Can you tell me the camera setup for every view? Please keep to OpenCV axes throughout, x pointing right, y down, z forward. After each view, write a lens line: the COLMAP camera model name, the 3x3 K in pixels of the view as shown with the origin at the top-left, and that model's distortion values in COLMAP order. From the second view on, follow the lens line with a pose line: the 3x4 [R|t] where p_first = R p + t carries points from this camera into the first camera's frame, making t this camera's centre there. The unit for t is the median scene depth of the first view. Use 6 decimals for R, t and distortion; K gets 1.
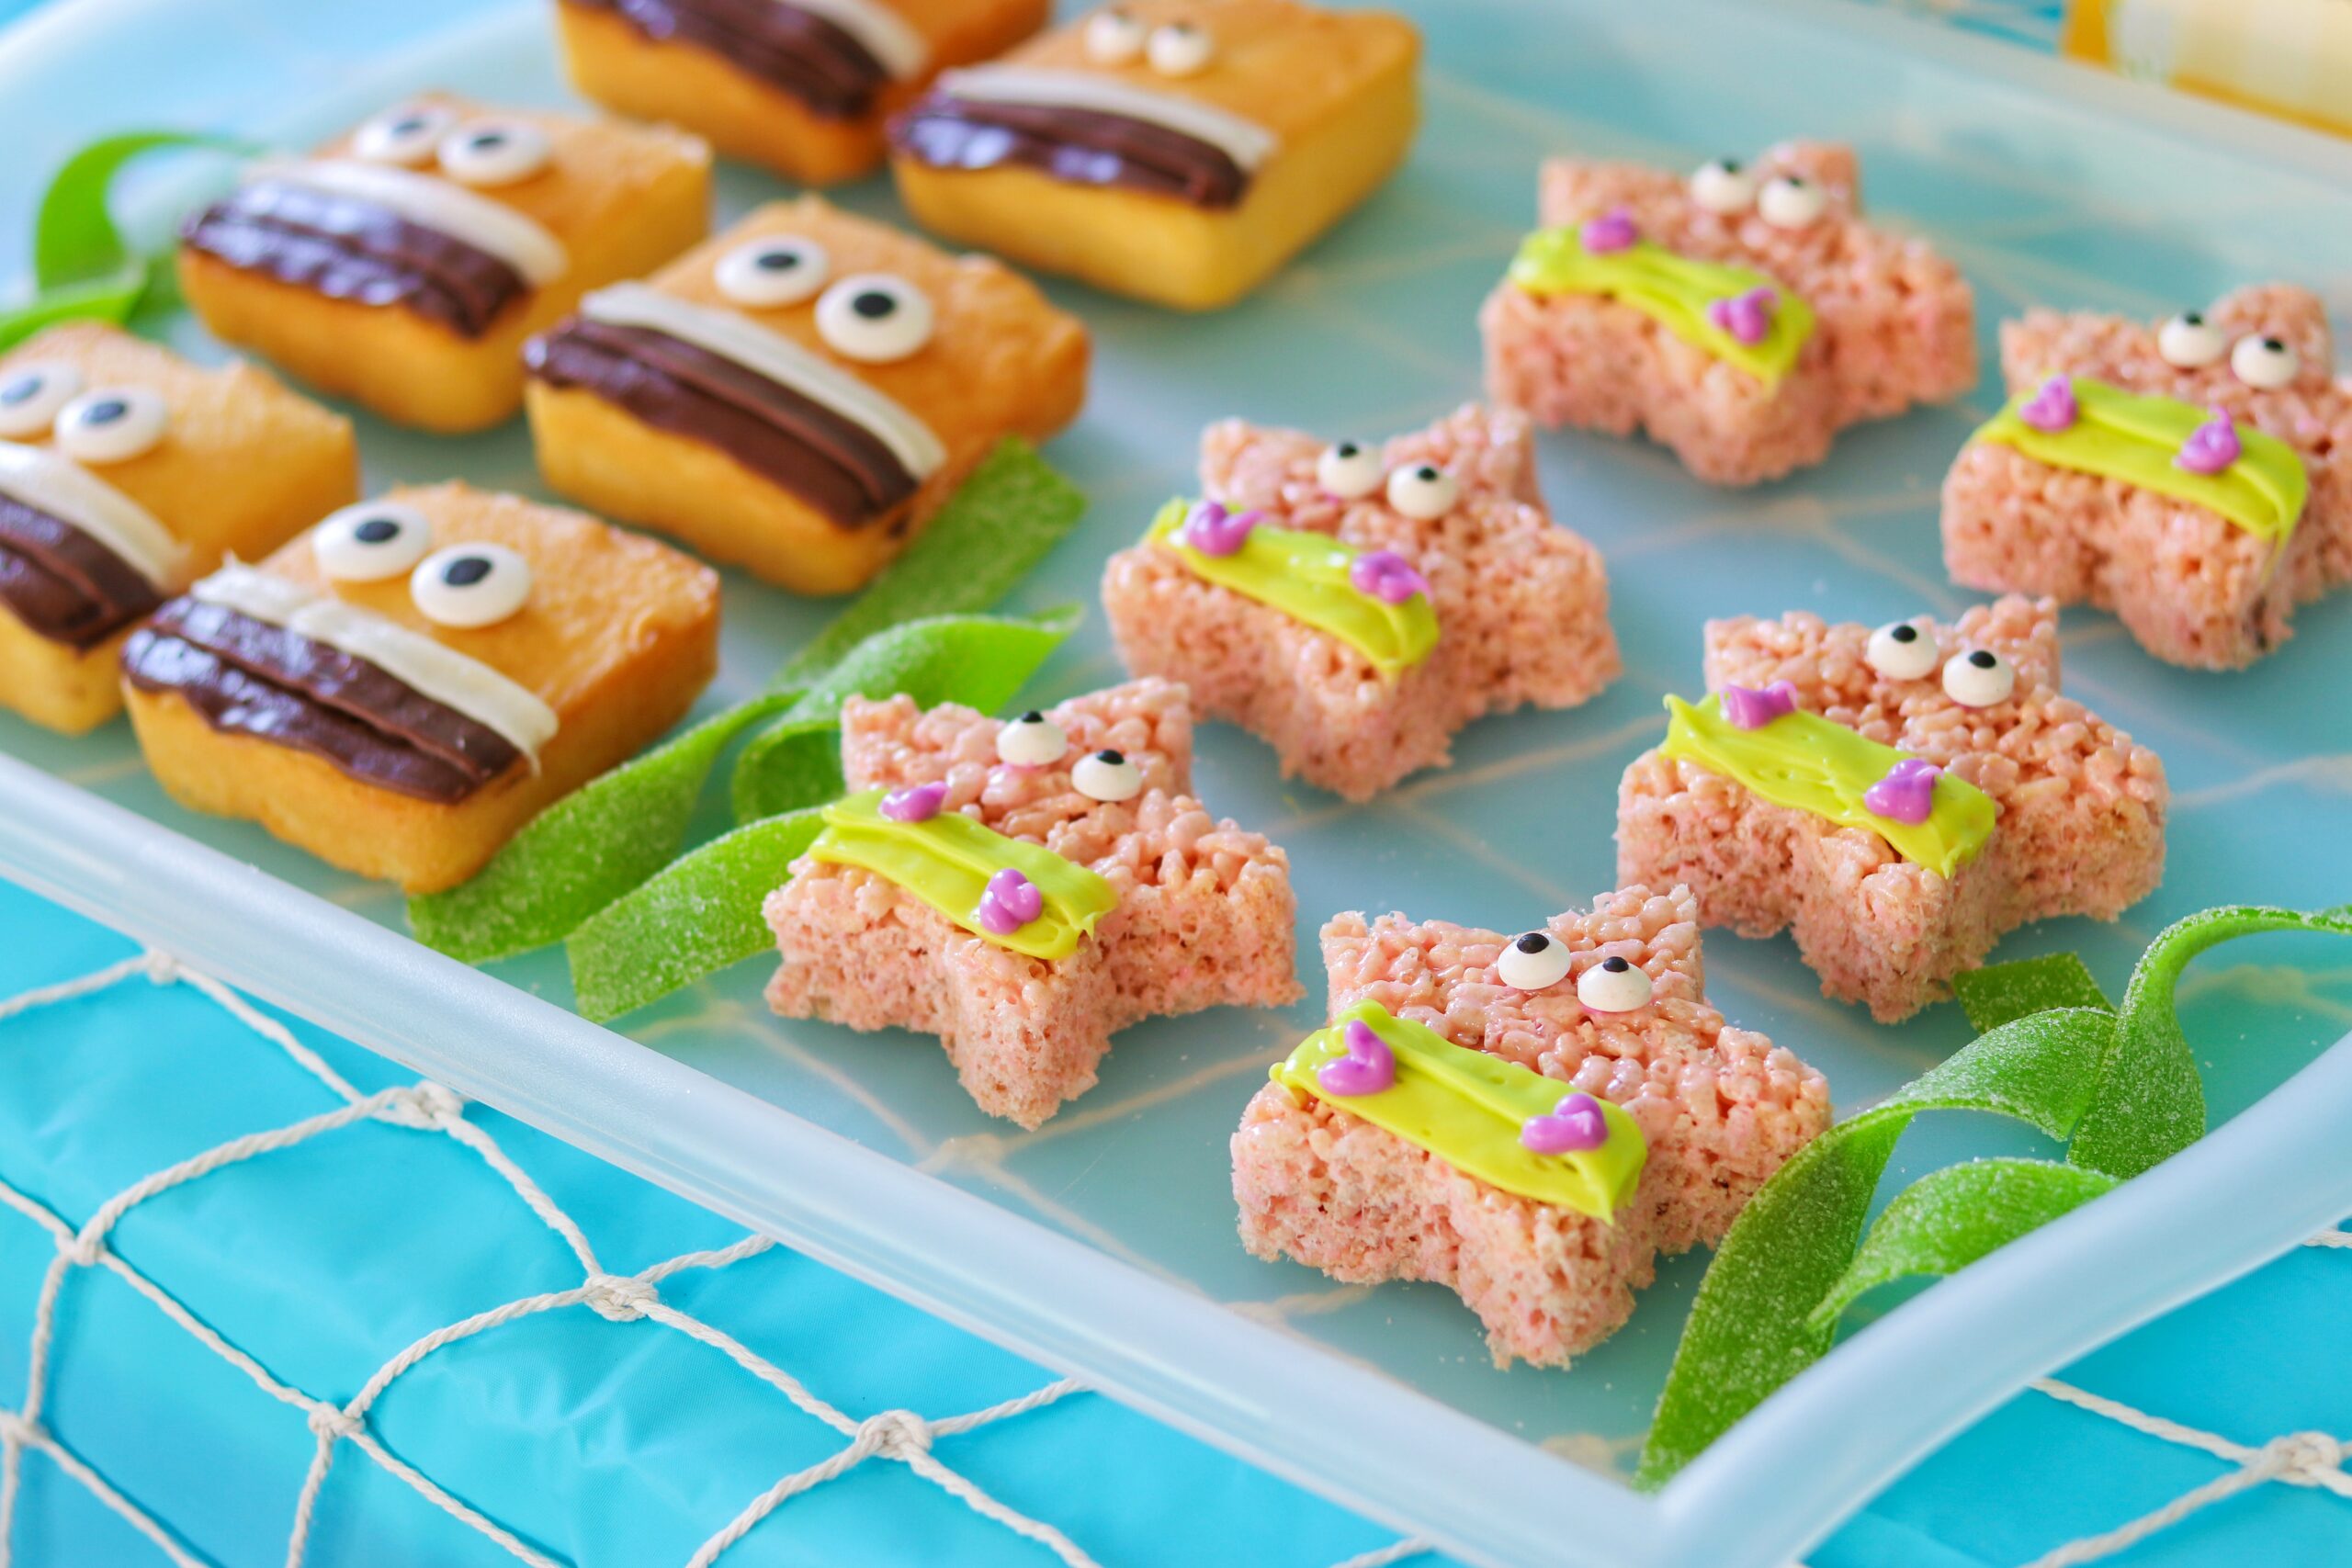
lens RADIAL K [[5843.3, 0, 1187.4], [0, 5843.3, 787.3], [0, 0, 1]] dist [-0.116367, 0.000000]
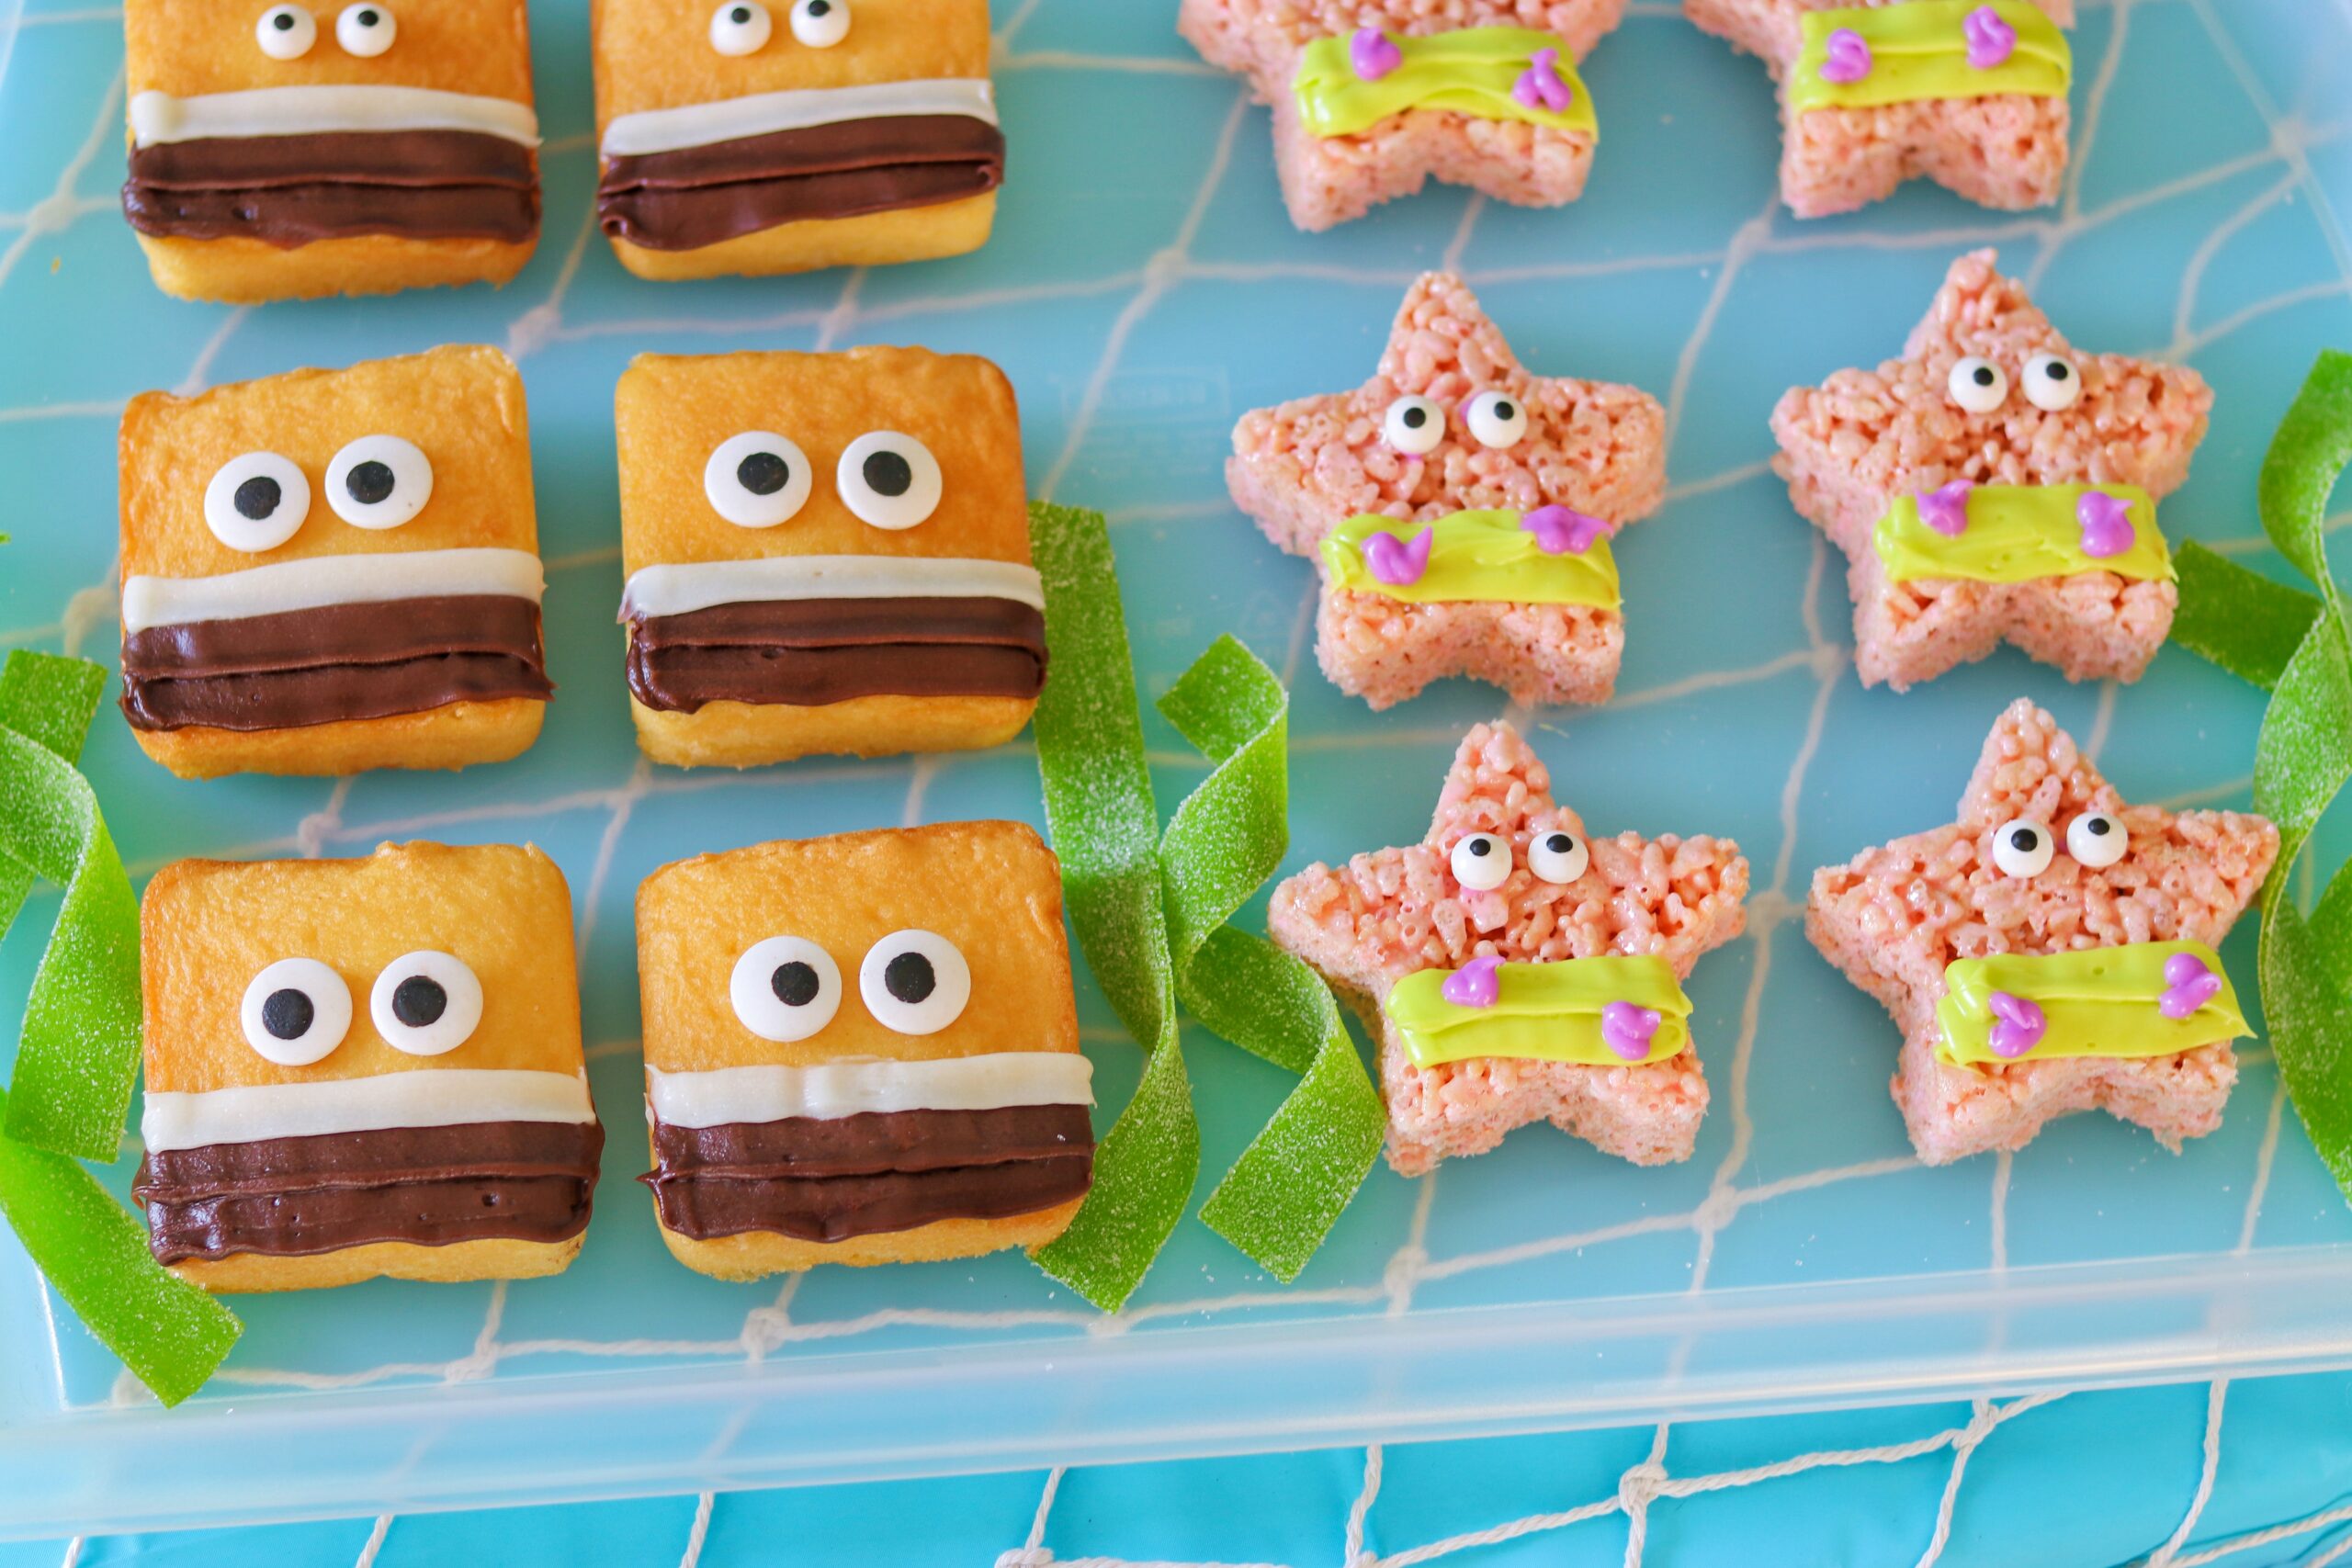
lens RADIAL K [[5843.3, 0, 1164.8], [0, 5843.3, 786.4], [0, 0, 1]] dist [-0.116367, 0.000000]
pose [[0.732165, -0.564263, 0.381499, -0.489207], [0.315950, 0.777550, 0.543684, -0.645953], [-0.603415, -0.277532, 0.747574, 0.185374]]
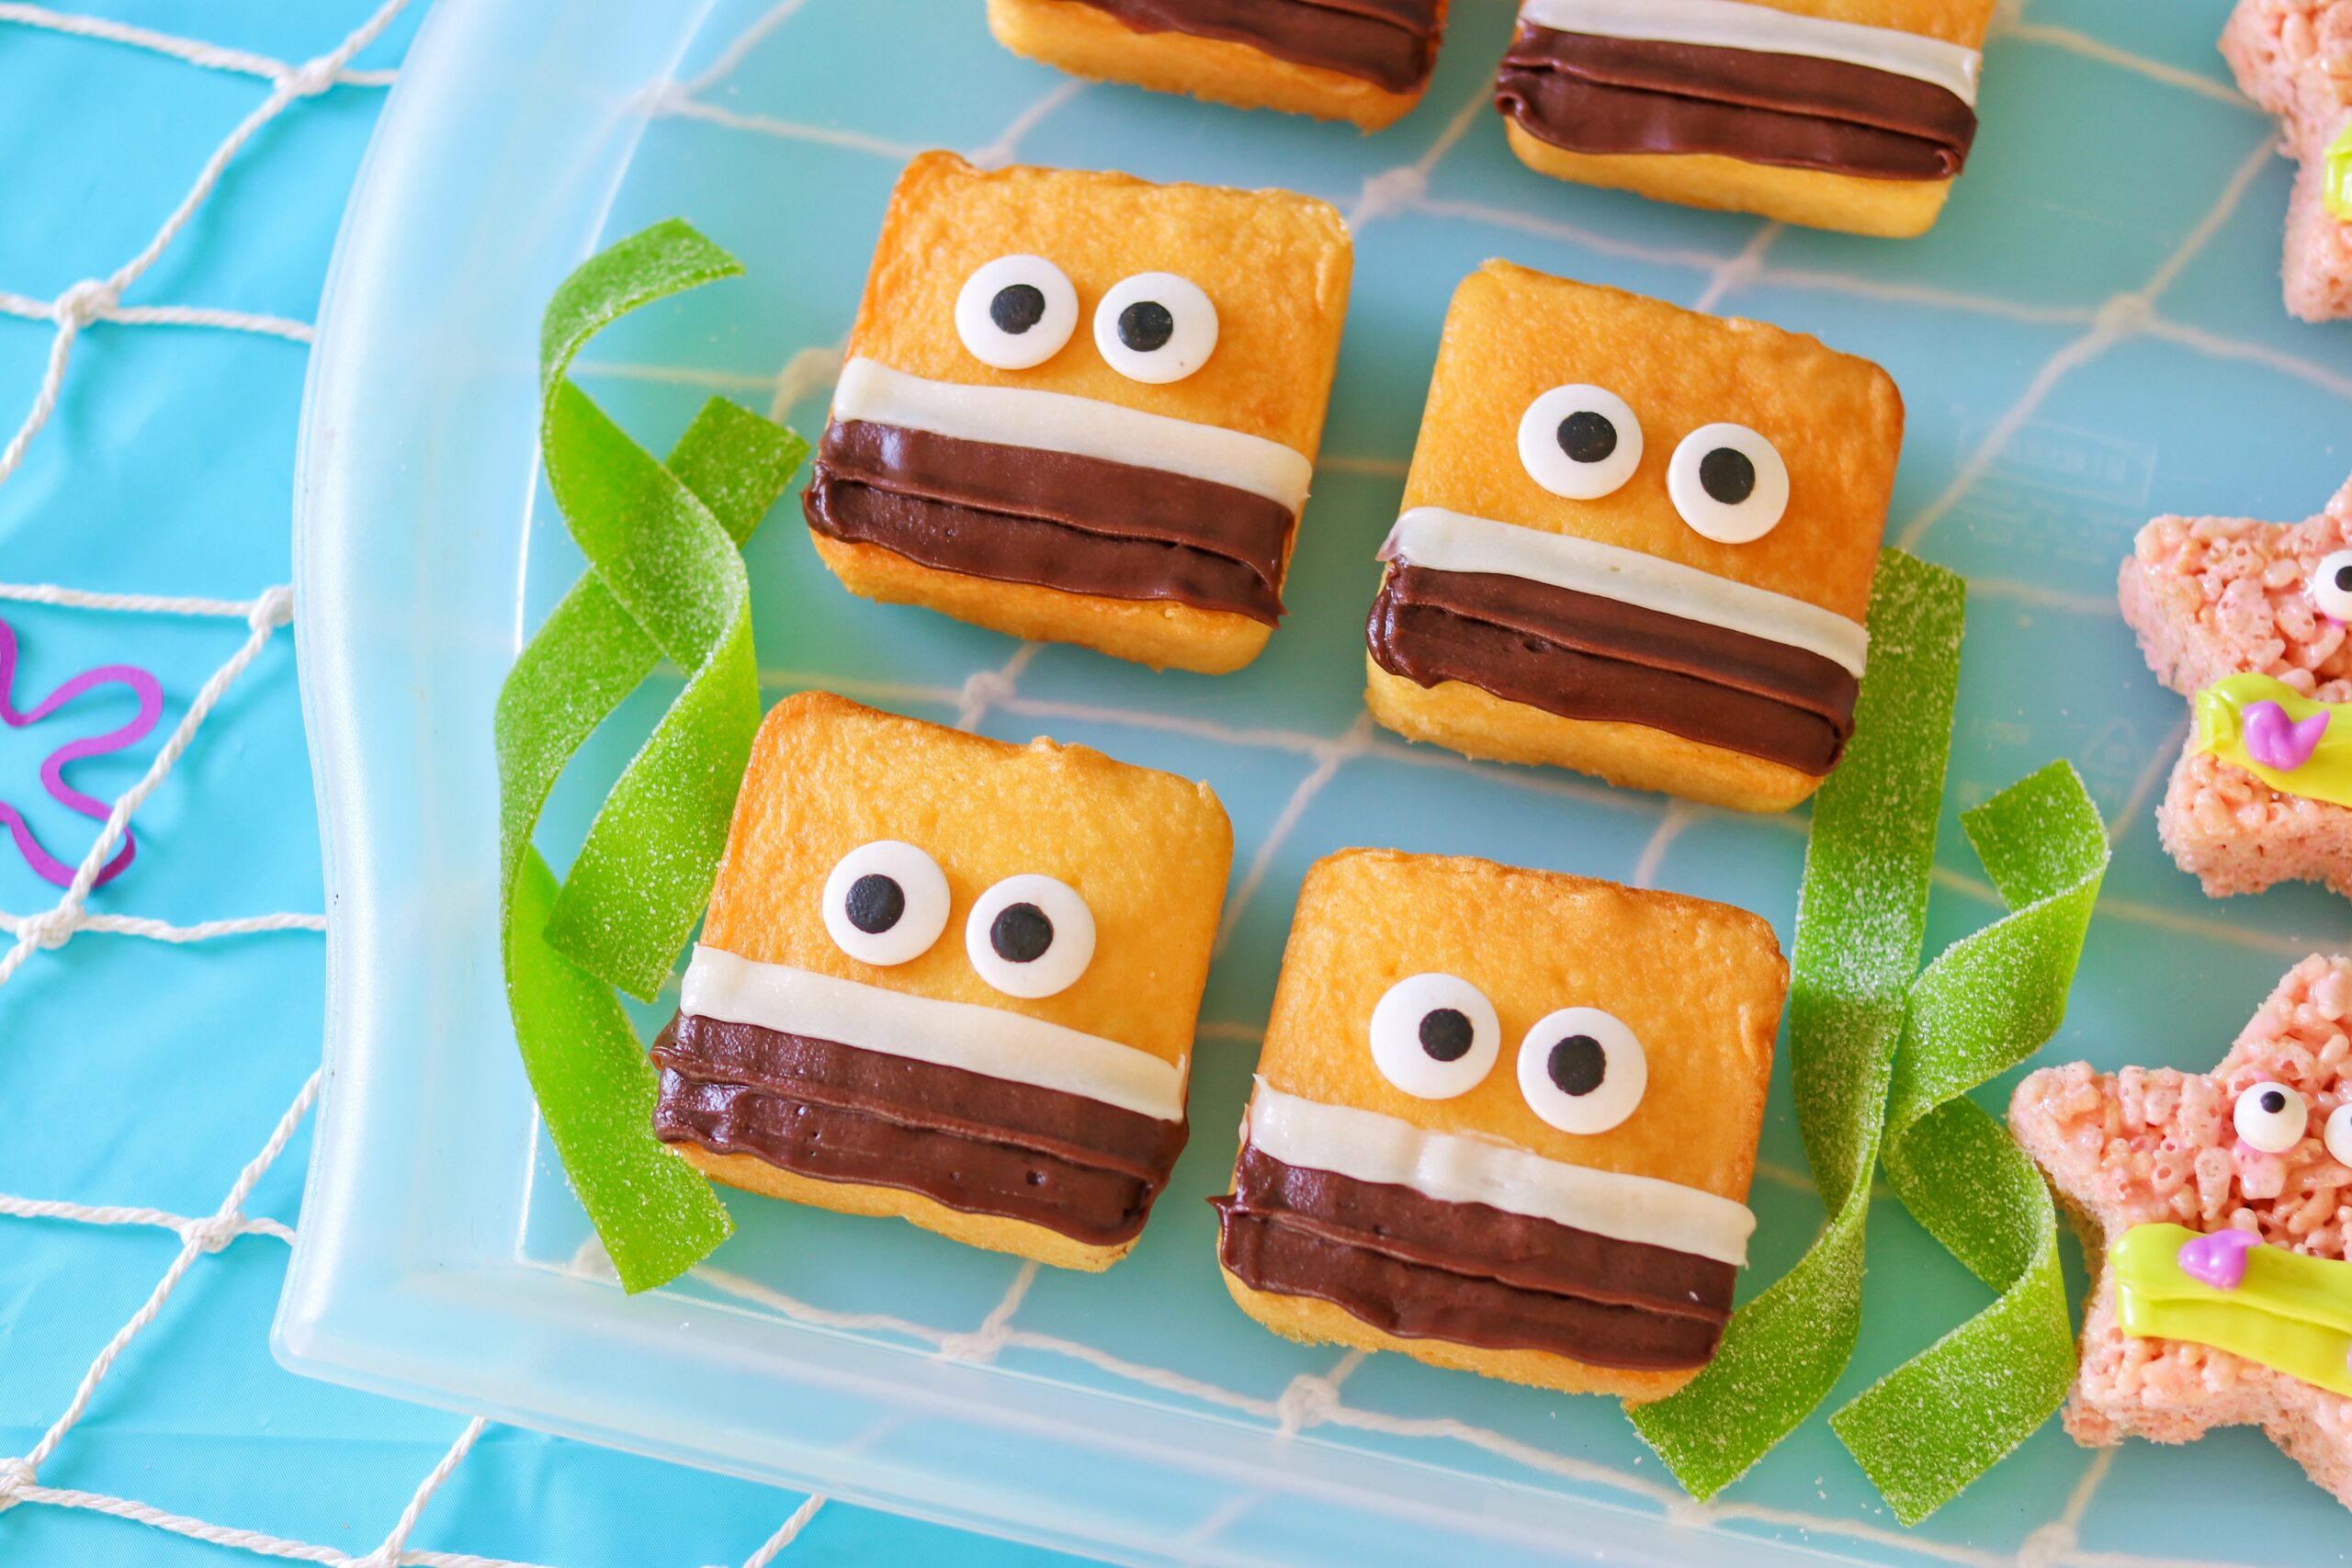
lens RADIAL K [[5843.3, 0, 1158.5], [0, 5843.3, 795.2], [0, 0, 1]] dist [-0.116367, 0.000000]
pose [[0.911221, -0.350819, 0.215873, -0.374373], [0.183738, 0.815214, 0.549241, -0.598822], [-0.368667, -0.460816, 0.807300, 0.312778]]
